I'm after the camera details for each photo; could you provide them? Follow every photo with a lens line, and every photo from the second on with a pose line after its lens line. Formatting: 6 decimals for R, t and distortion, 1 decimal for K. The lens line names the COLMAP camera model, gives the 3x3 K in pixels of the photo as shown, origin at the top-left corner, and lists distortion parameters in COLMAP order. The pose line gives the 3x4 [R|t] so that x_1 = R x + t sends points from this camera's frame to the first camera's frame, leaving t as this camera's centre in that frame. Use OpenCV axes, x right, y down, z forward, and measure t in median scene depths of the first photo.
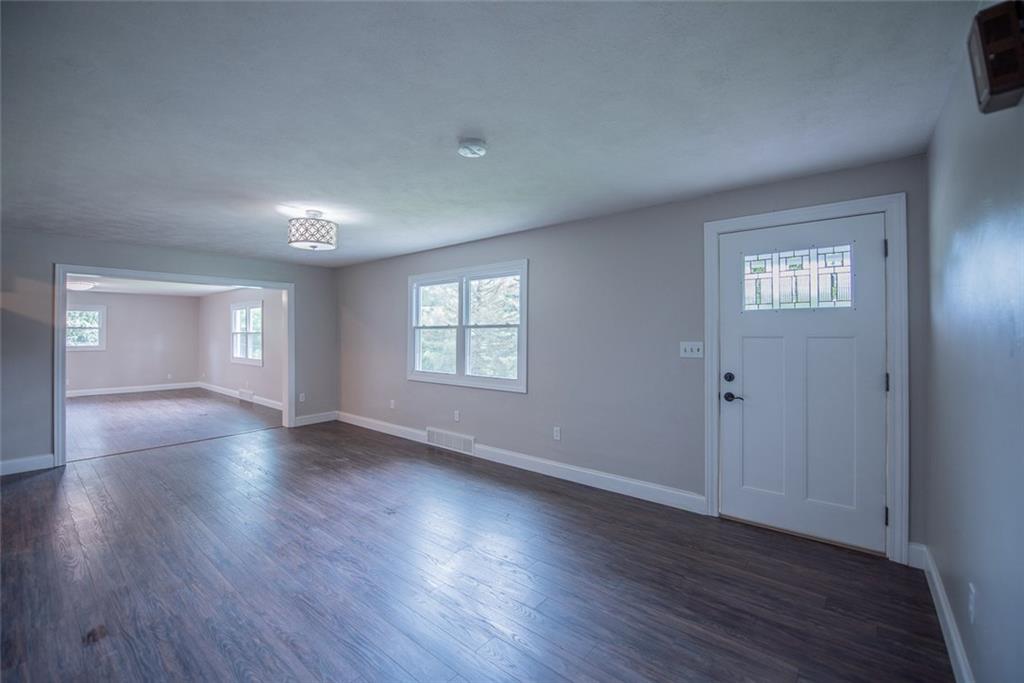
lens RADIAL K [[424.3, 0, 488.3], [0, 424.3, 335.4], [0, 0, 1]] dist [-0.000944, -0.000346]
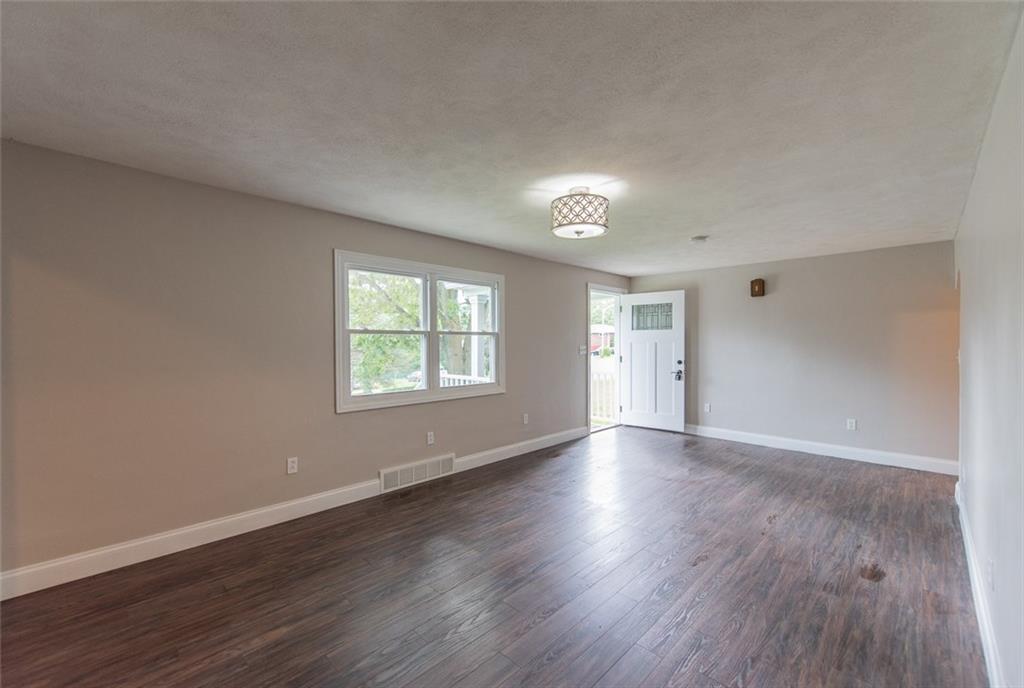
lens RADIAL K [[411.9, 0, 512.0], [0, 411.9, 344.0], [0, 0, 1]] dist [0.000189, 0.000262]
pose [[0.063588, 0.005085, 0.997963, -1.063038], [0.014330, 0.999879, -0.006008, 0.012316], [-0.997873, 0.014683, 0.063507, 0.945844]]
